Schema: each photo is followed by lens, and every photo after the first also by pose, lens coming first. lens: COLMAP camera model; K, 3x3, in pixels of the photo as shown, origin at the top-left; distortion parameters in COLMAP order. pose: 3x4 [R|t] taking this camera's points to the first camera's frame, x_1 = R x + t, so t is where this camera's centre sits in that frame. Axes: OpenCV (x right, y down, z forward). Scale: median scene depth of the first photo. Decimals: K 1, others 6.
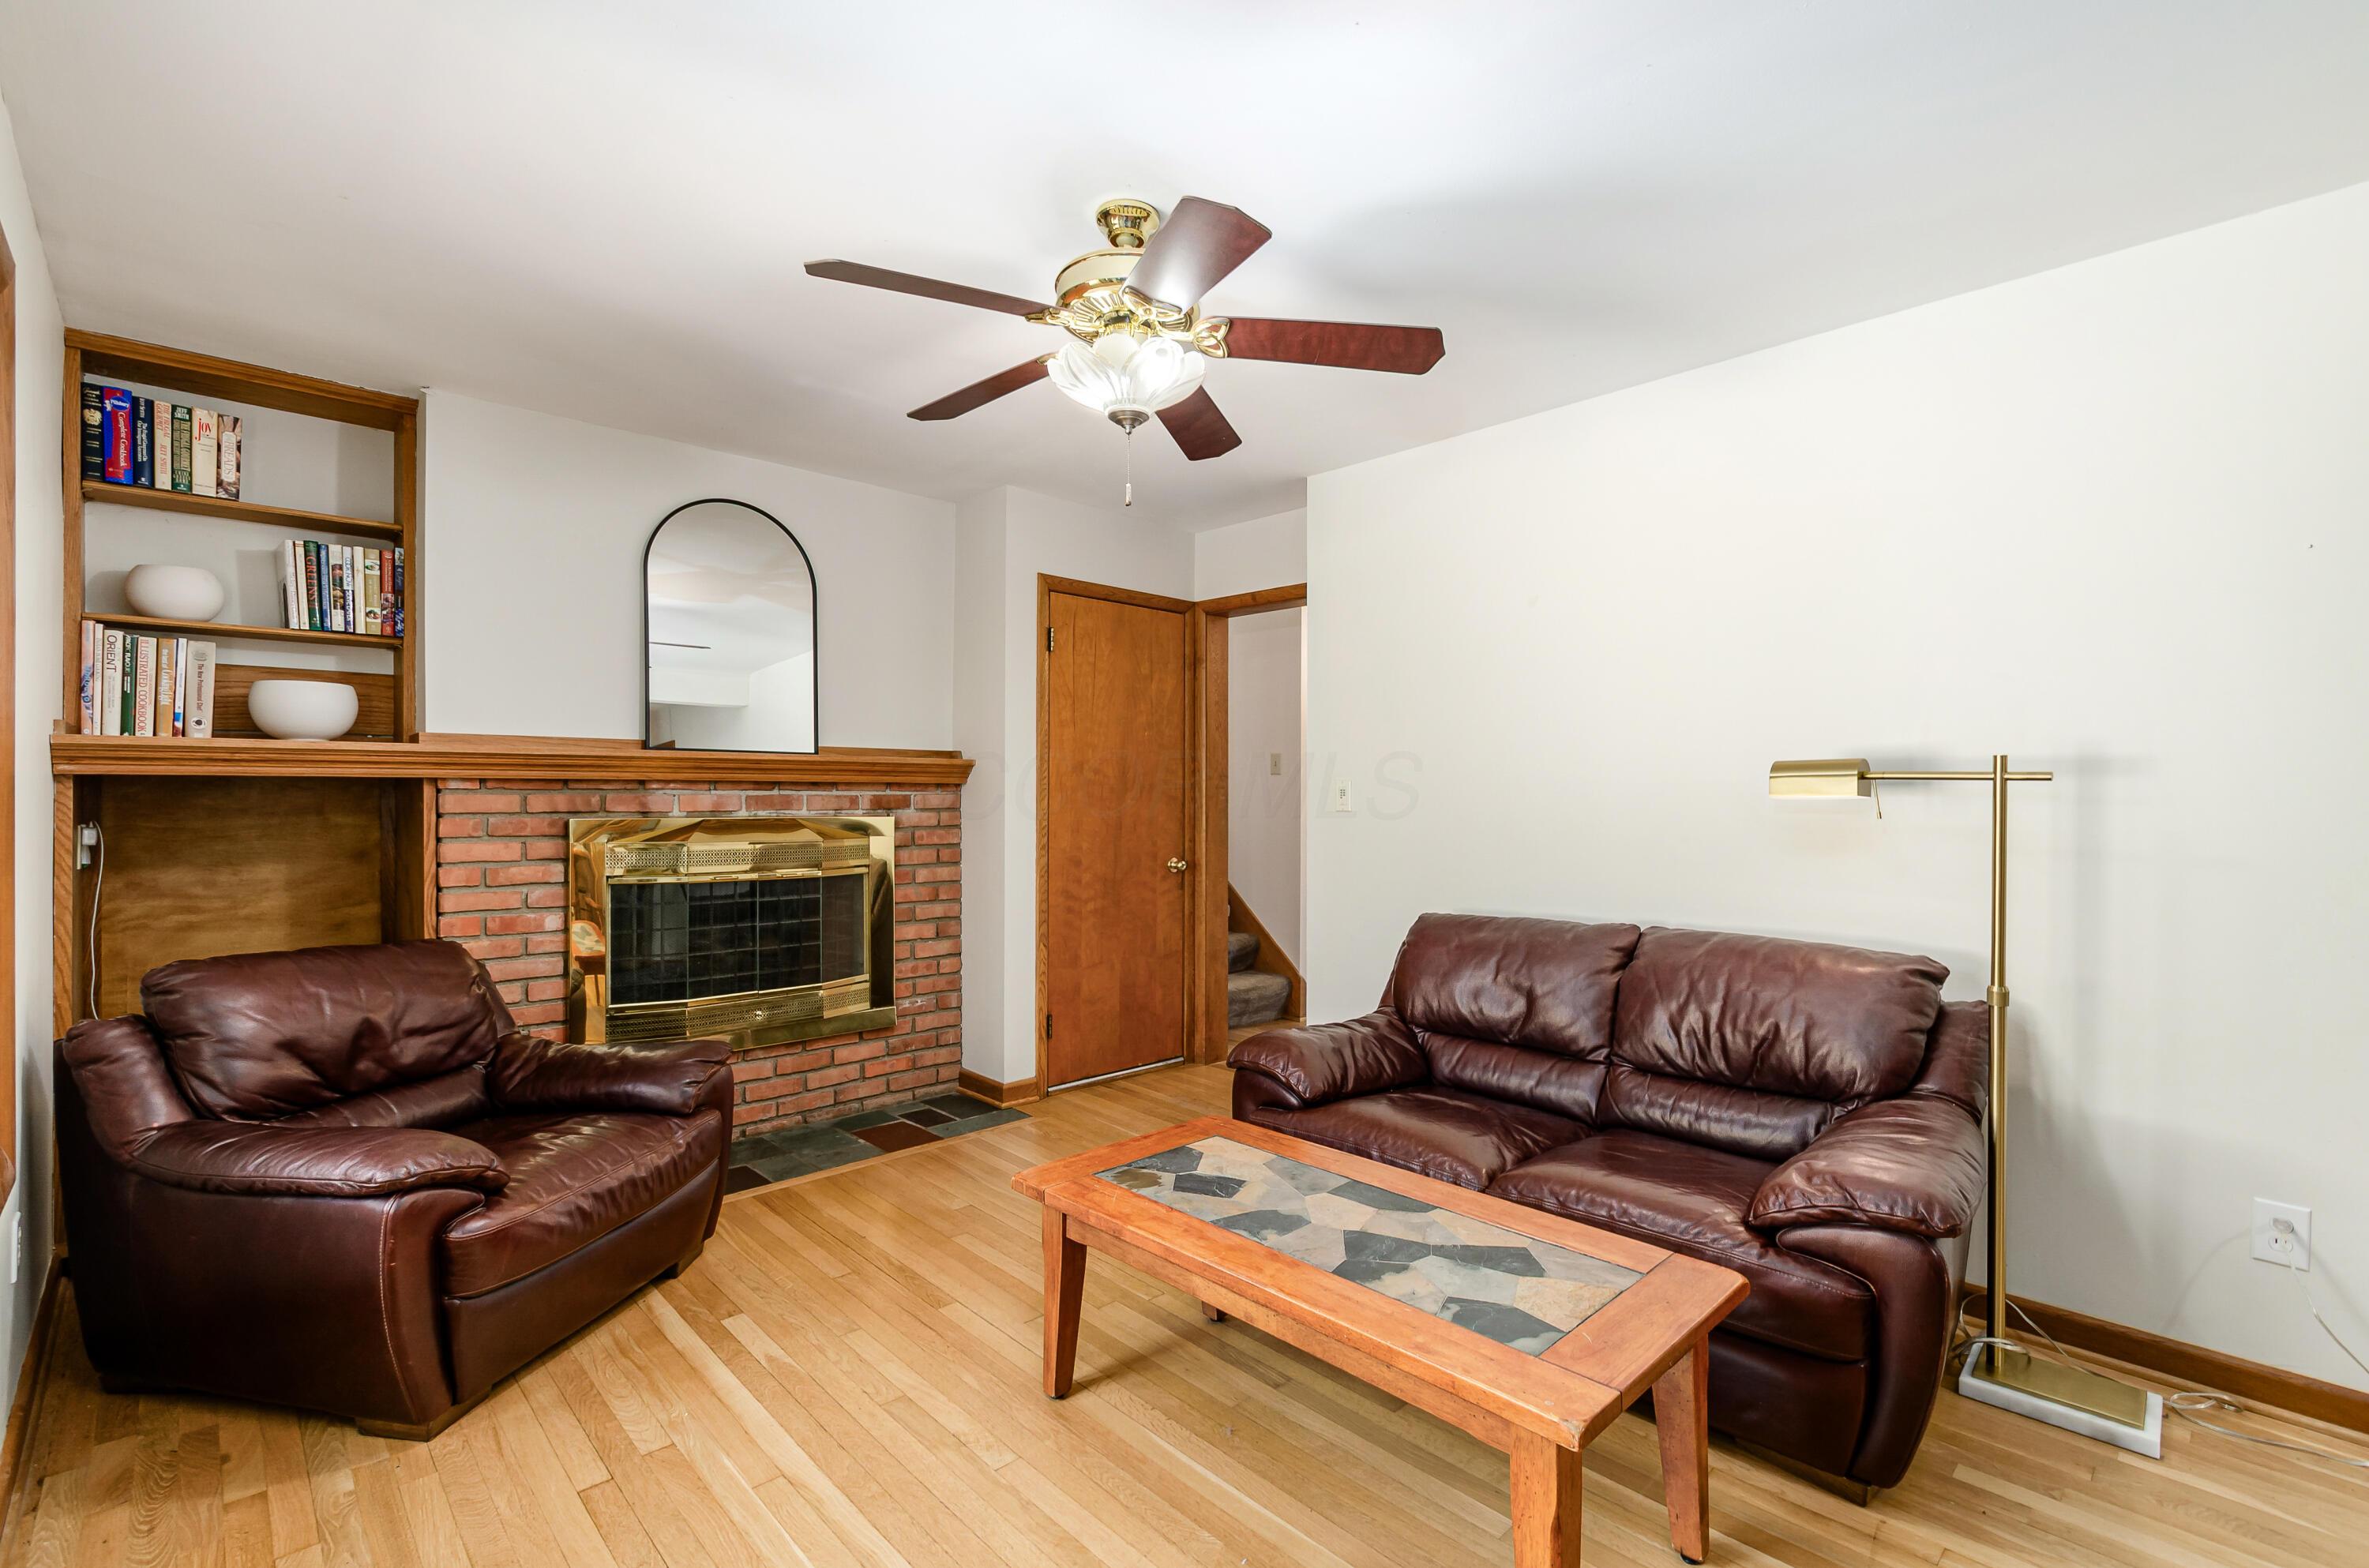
lens RADIAL K [[1064.6, 0, 1191.4], [0, 1064.6, 795.1], [0, 0, 1]] dist [0.007848, -0.001691]
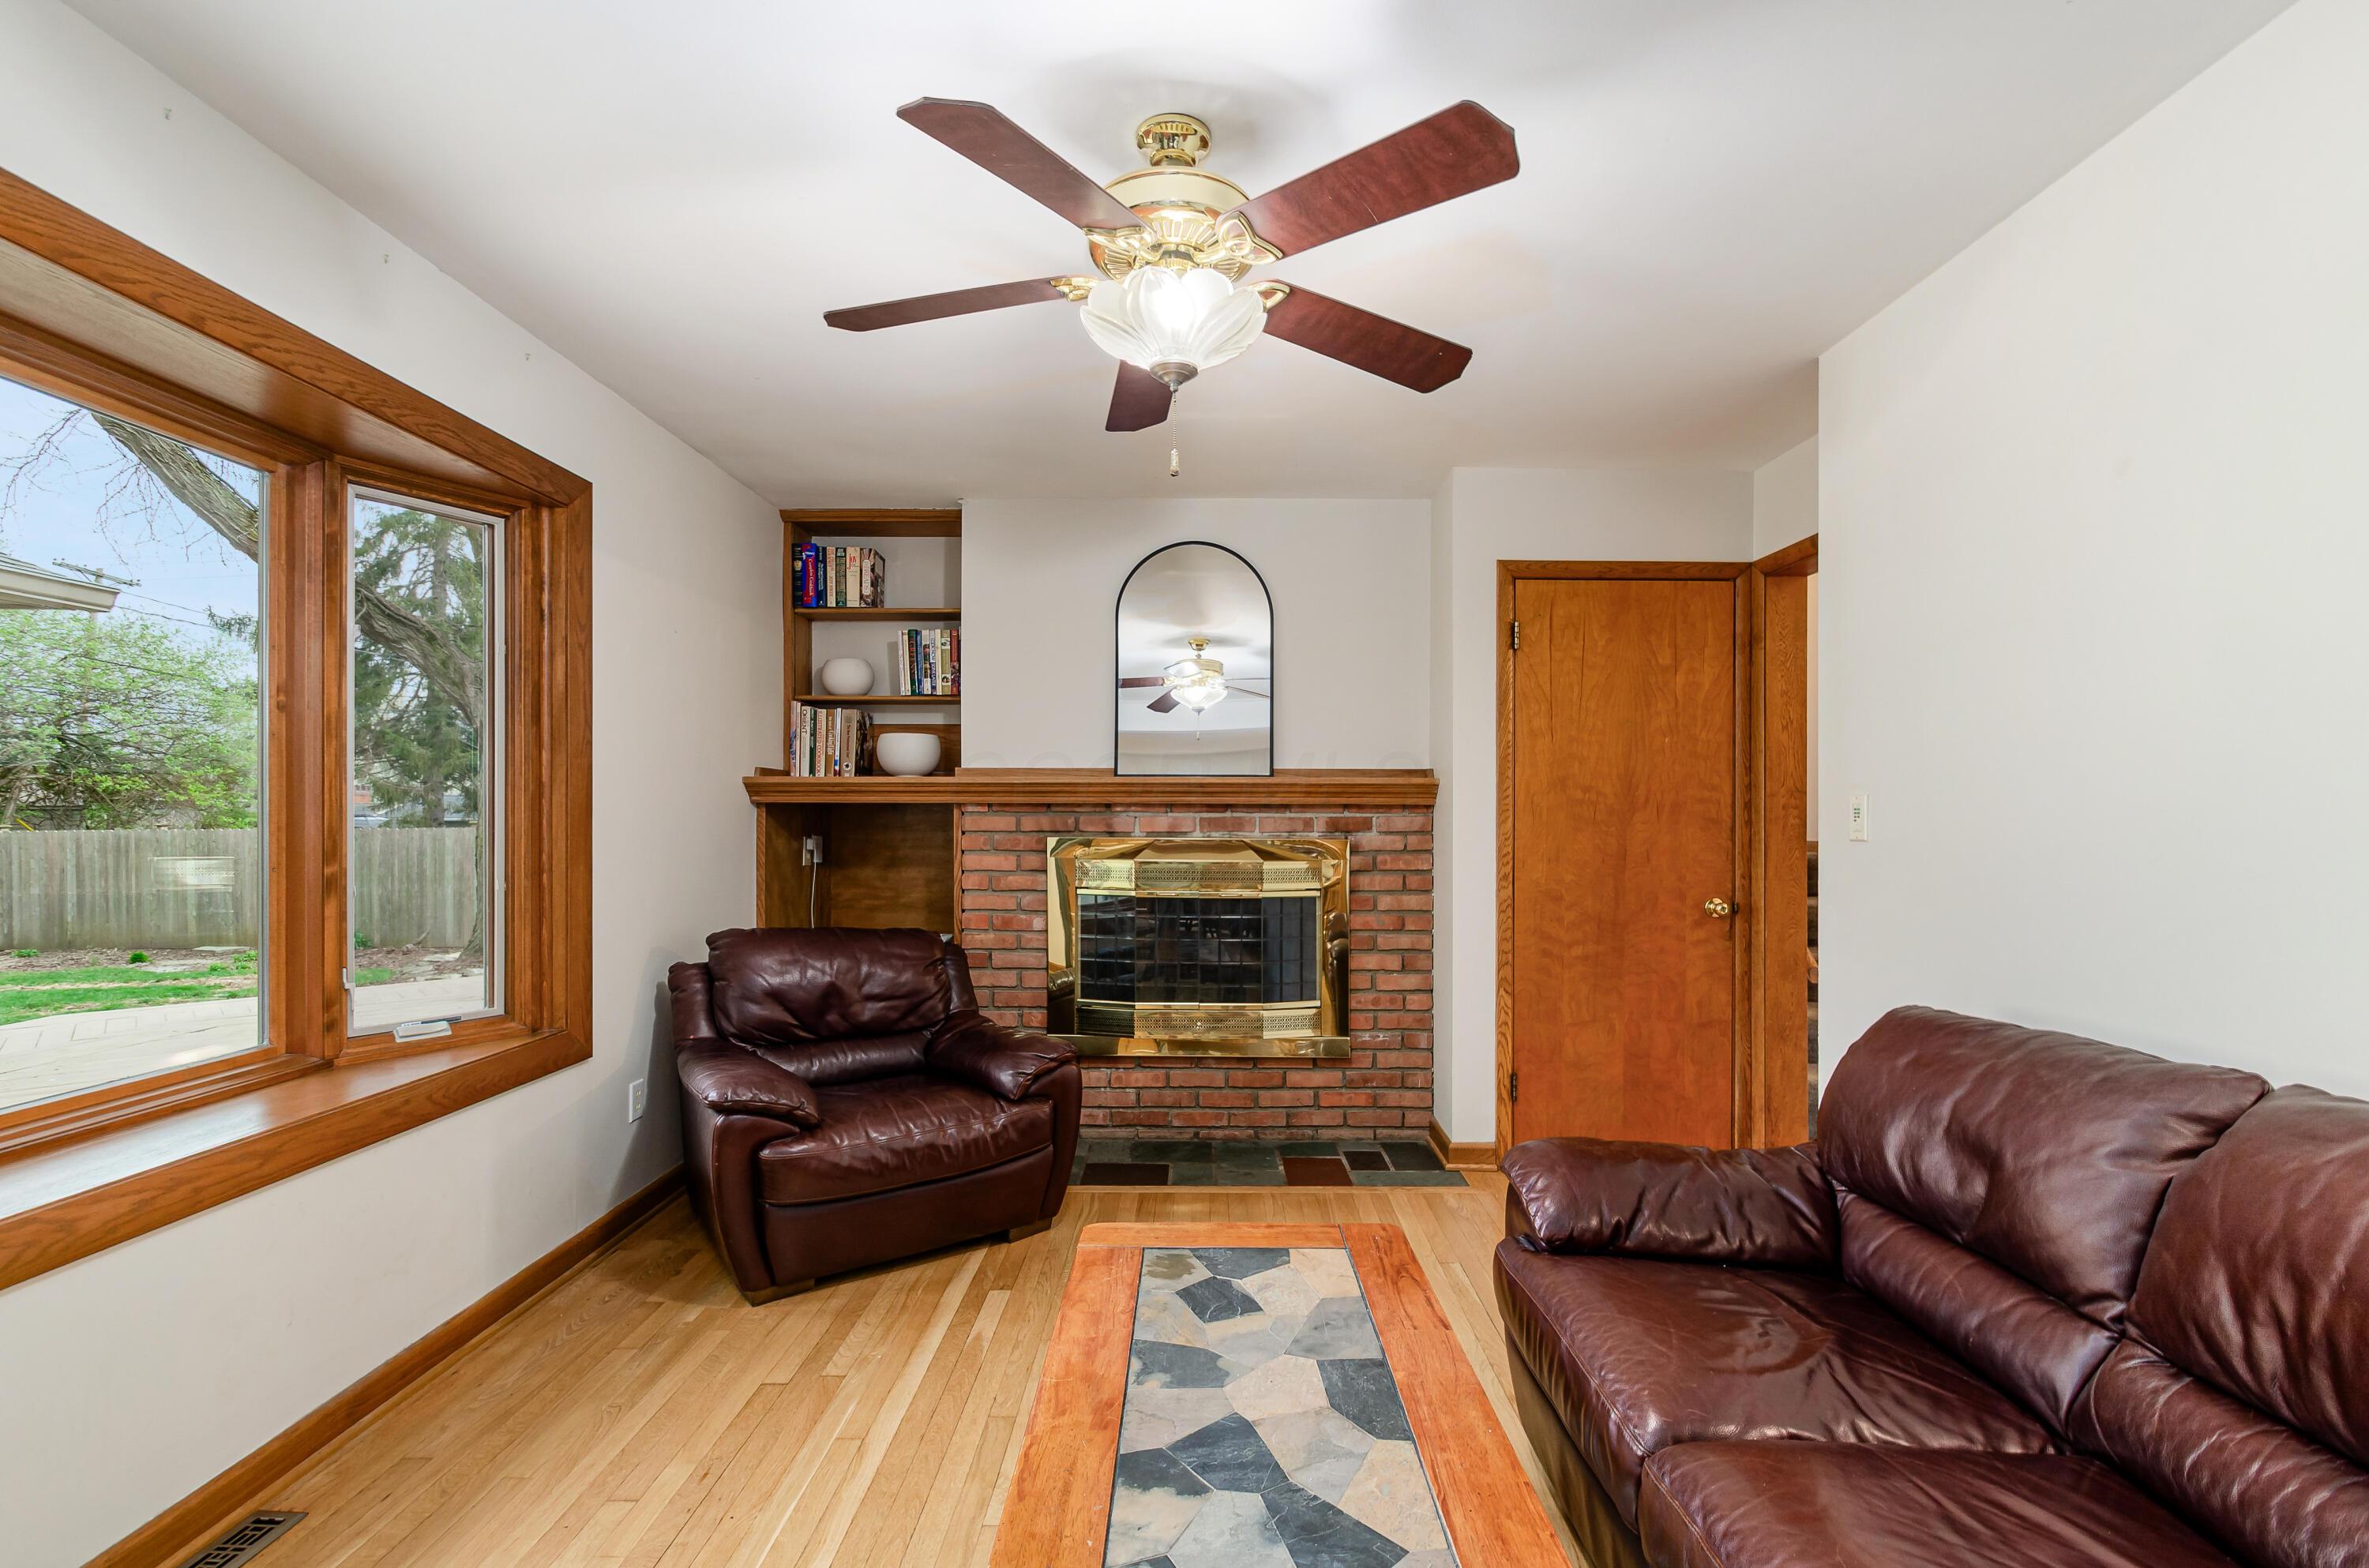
lens RADIAL K [[1064.6, 0, 1202.6], [0, 1064.6, 823.9], [0, 0, 1]] dist [0.007848, -0.001691]
pose [[0.721093, 0.002839, -0.692832, 0.341088], [-0.001608, 0.999996, 0.002423, 0.004491], [0.692836, -0.000633, 0.721095, 0.253160]]
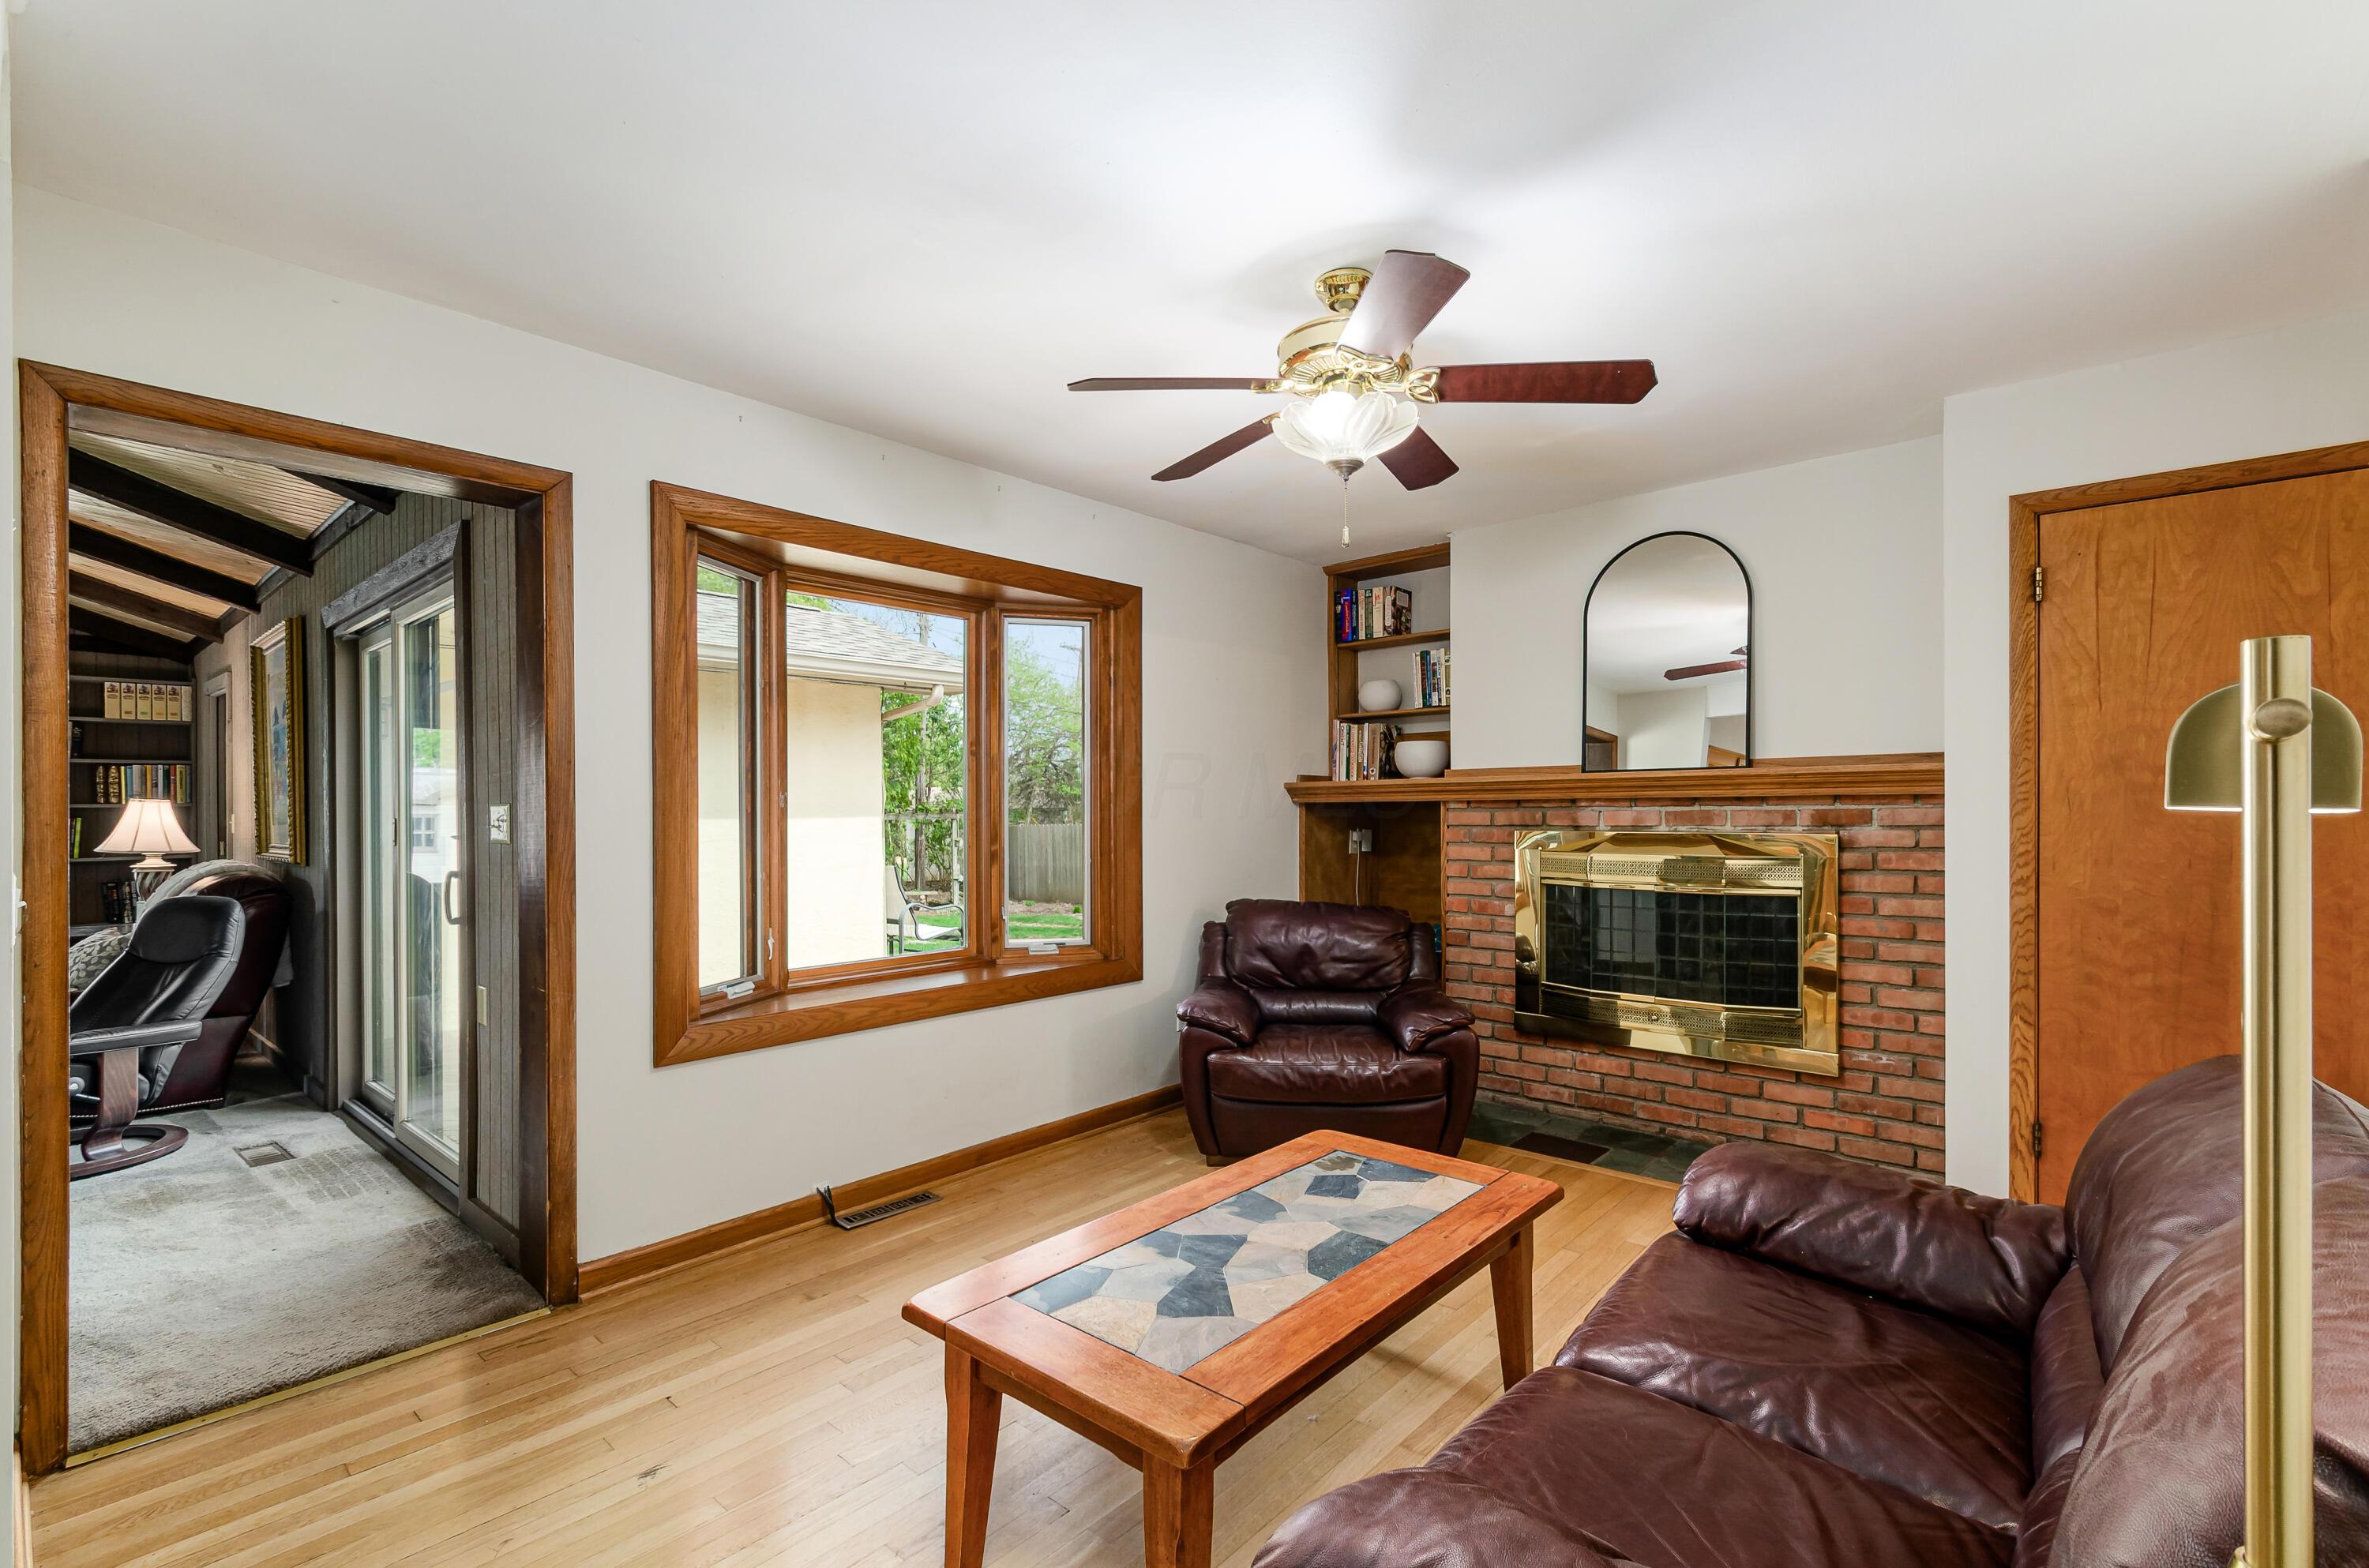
lens RADIAL K [[1064.6, 0, 1183.7], [0, 1064.6, 823.3], [0, 0, 1]] dist [0.007848, -0.001691]
pose [[0.080924, 0.005904, -0.996703, 0.633794], [0.005145, 0.999967, 0.006341, 0.003046], [0.996707, -0.005641, 0.080891, 0.470626]]
